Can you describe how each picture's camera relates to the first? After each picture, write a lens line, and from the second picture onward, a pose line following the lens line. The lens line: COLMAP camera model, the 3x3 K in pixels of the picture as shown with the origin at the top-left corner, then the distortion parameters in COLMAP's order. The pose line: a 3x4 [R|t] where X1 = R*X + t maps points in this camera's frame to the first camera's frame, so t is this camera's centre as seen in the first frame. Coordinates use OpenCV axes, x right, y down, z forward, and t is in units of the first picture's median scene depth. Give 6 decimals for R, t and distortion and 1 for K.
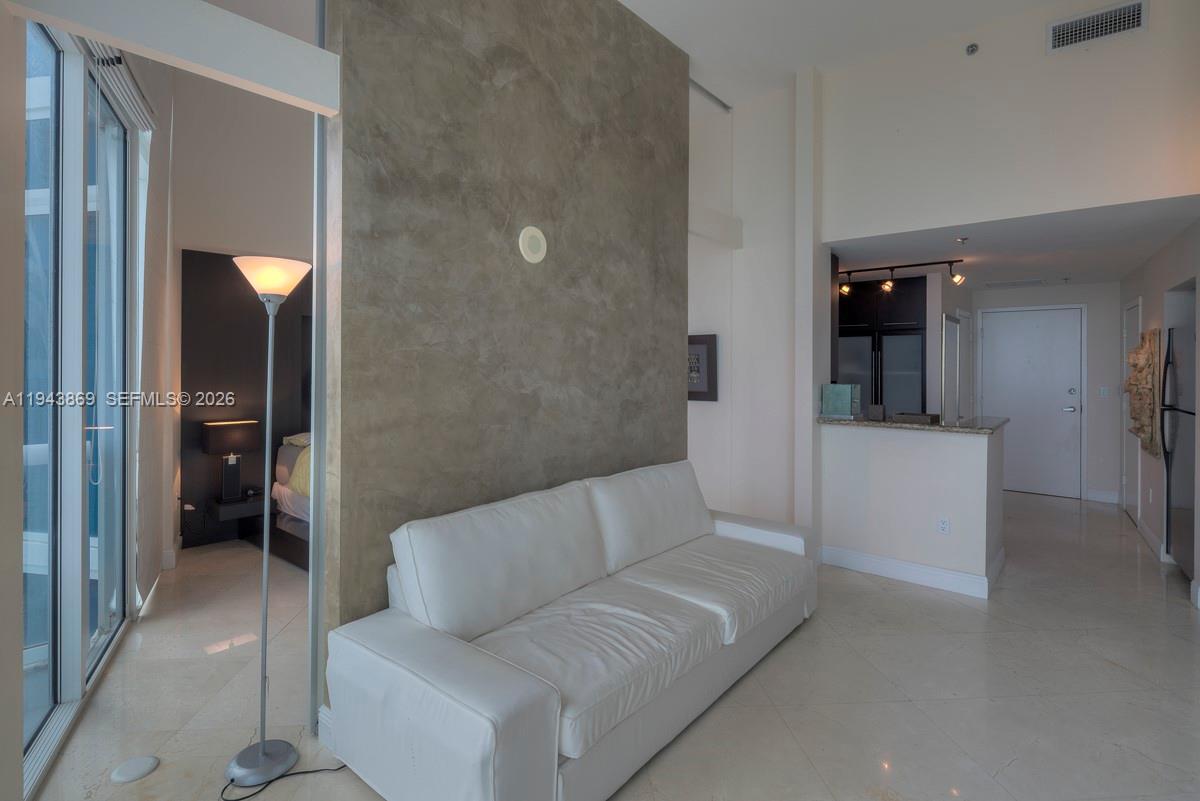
lens RADIAL K [[589.0, 0, 601.4], [0, 589.0, 361.9], [0, 0, 1]] dist [0.000394, -0.000515]
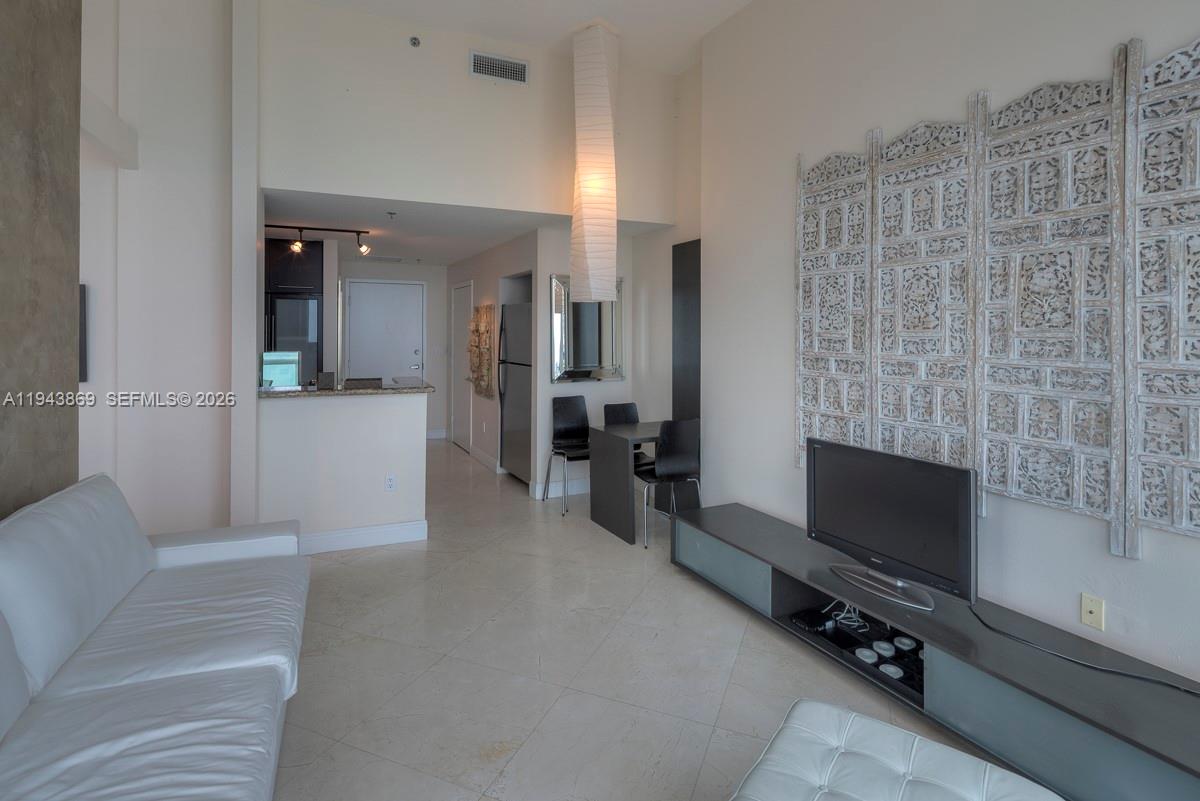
lens RADIAL K [[582.6, 0, 591.4], [0, 582.6, 332.5], [0, 0, 1]] dist [-0.000176, -0.004878]
pose [[0.452867, -0.000042, 0.891578, -0.191762], [-0.008313, 0.999956, 0.004270, 0.001381], [-0.891539, -0.009346, 0.452847, 0.220376]]
